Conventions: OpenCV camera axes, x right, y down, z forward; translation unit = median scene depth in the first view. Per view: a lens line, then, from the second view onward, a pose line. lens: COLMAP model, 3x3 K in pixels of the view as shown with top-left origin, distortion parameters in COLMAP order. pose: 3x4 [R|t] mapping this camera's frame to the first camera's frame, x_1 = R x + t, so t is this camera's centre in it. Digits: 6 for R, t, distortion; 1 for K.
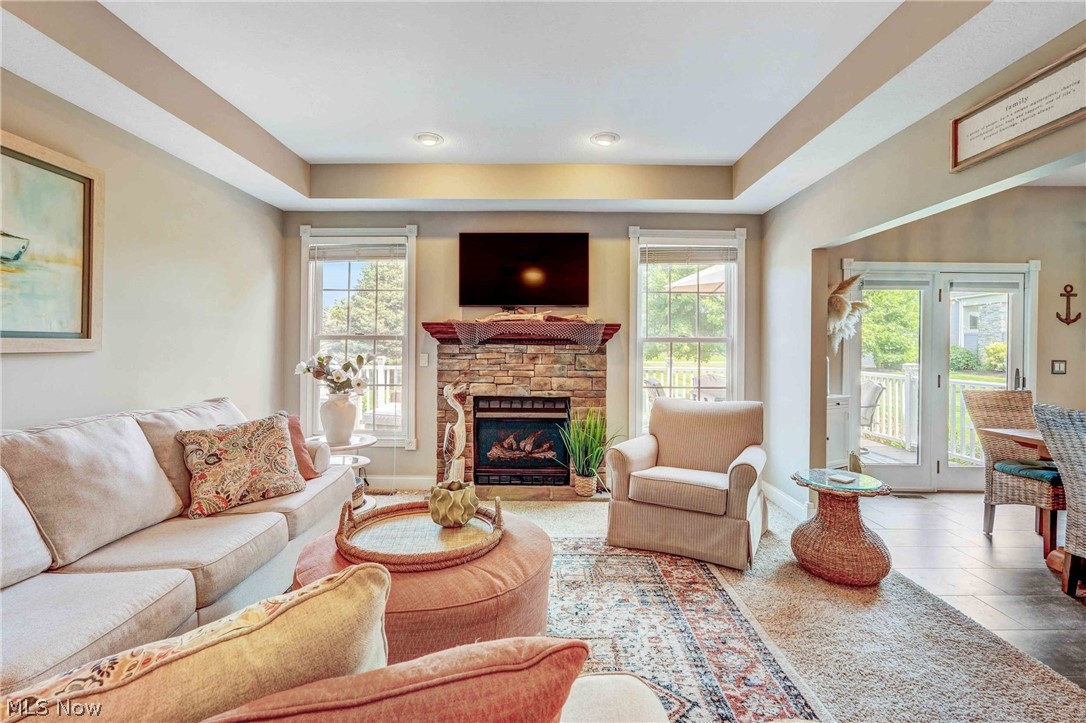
lens RADIAL K [[481.9, 0, 544.8], [0, 481.9, 351.2], [0, 0, 1]] dist [-0.000405, 0.000326]
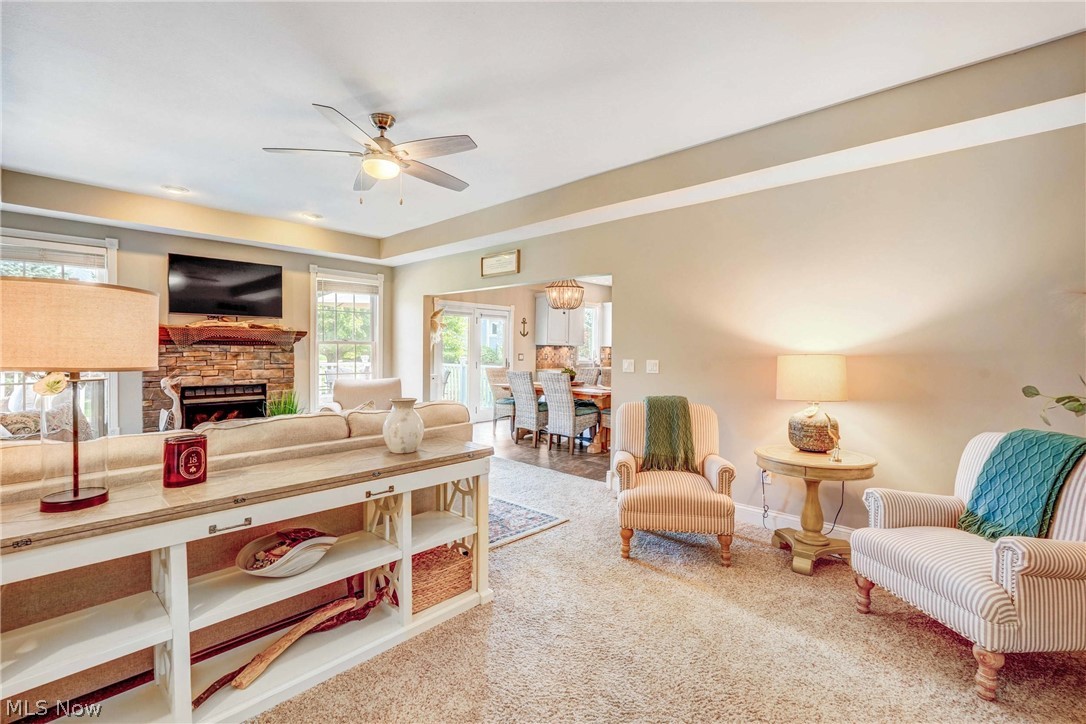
lens RADIAL K [[481.9, 0, 544.8], [0, 481.9, 351.7], [0, 0, 1]] dist [-0.000405, 0.000326]
pose [[0.674844, -0.004510, 0.737947, -0.426681], [0.002023, 0.999989, 0.004261, 0.000272], [-0.737958, -0.001383, 0.674845, -0.510628]]
